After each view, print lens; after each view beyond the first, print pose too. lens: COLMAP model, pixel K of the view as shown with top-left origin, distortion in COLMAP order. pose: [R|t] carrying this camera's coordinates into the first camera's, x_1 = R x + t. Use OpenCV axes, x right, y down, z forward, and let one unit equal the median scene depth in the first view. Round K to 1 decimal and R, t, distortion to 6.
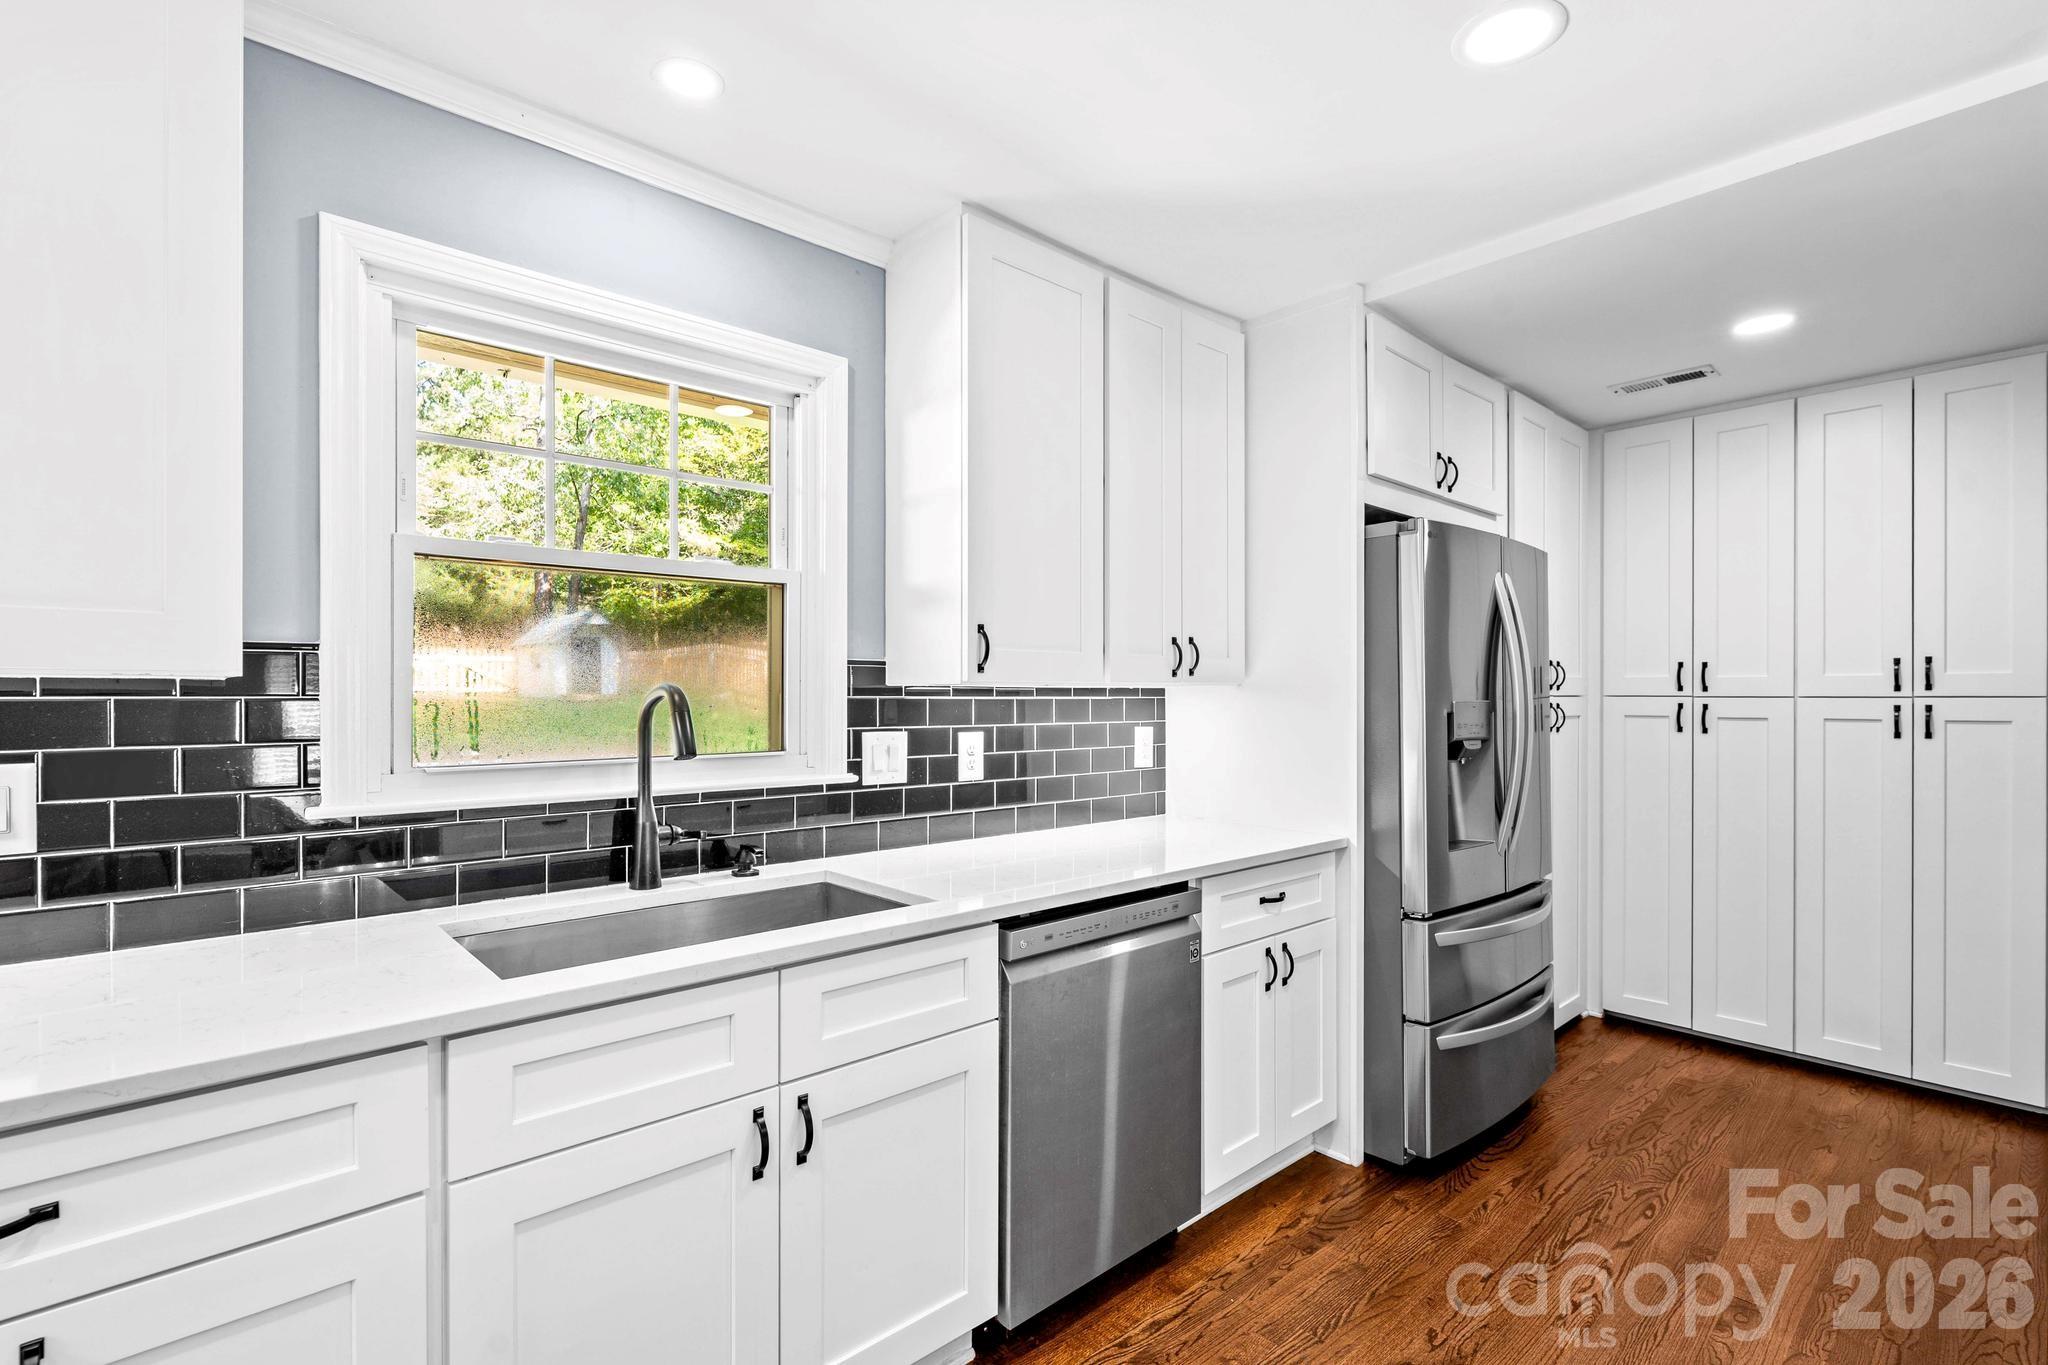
lens RADIAL K [[949.7, 0, 1022.6], [0, 949.7, 698.9], [0, 0, 1]] dist [-0.002076, -0.000243]
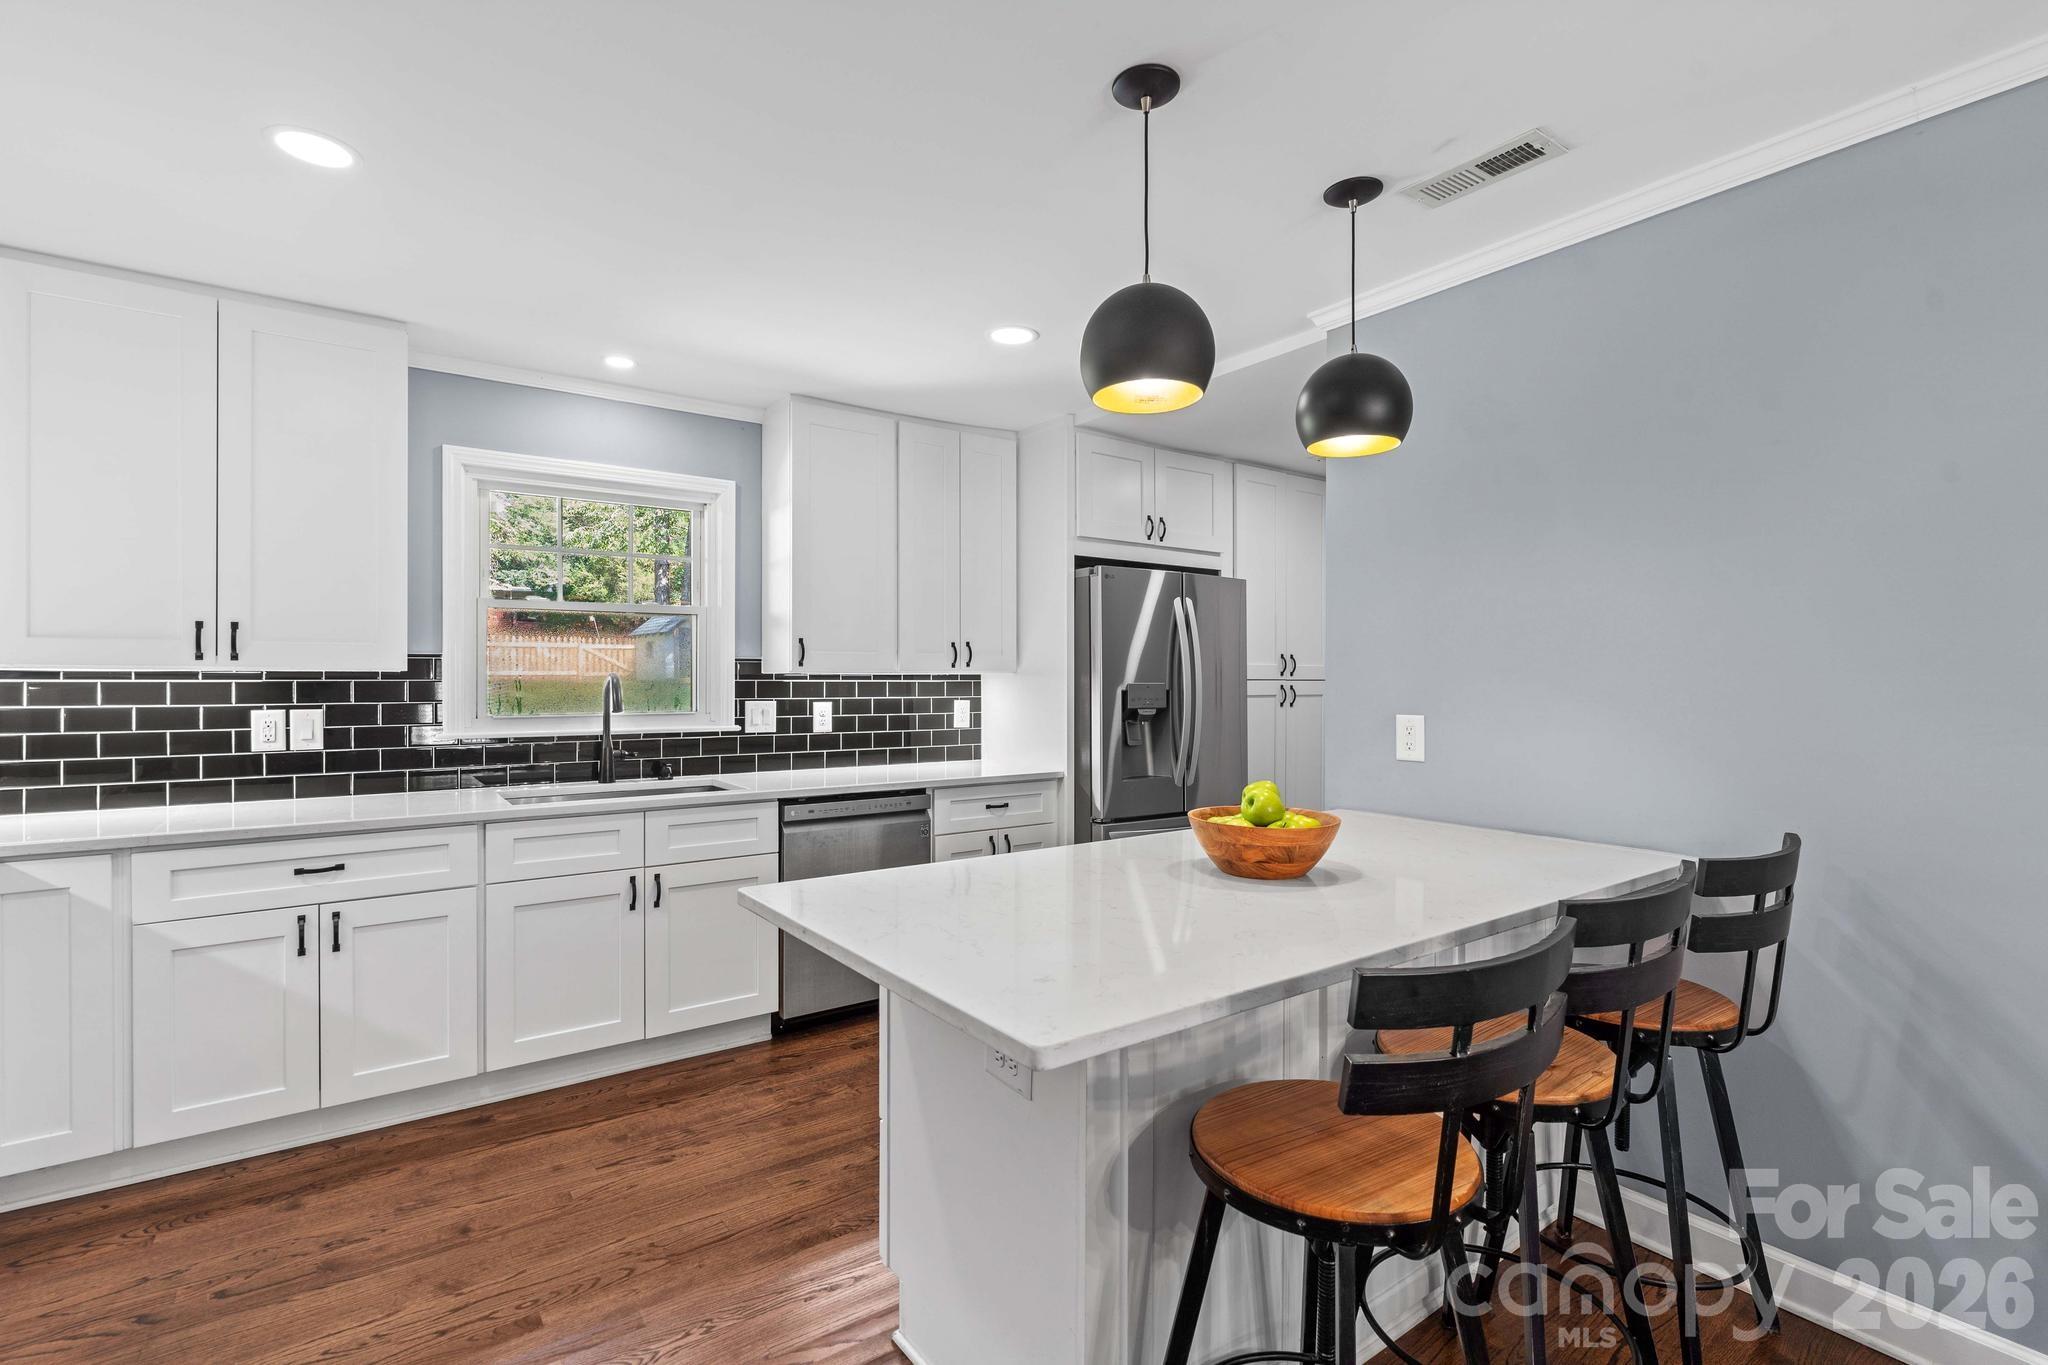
lens RADIAL K [[935.8, 0, 1011.2], [0, 935.8, 682.9], [0, 0, 1]] dist [-0.001985, 0.000152]
pose [[0.992799, 0.001015, -0.119789, 0.496020], [-0.001004, 0.999999, 0.000152, 0.001892], [0.119789, -0.000030, 0.992799, -0.590446]]
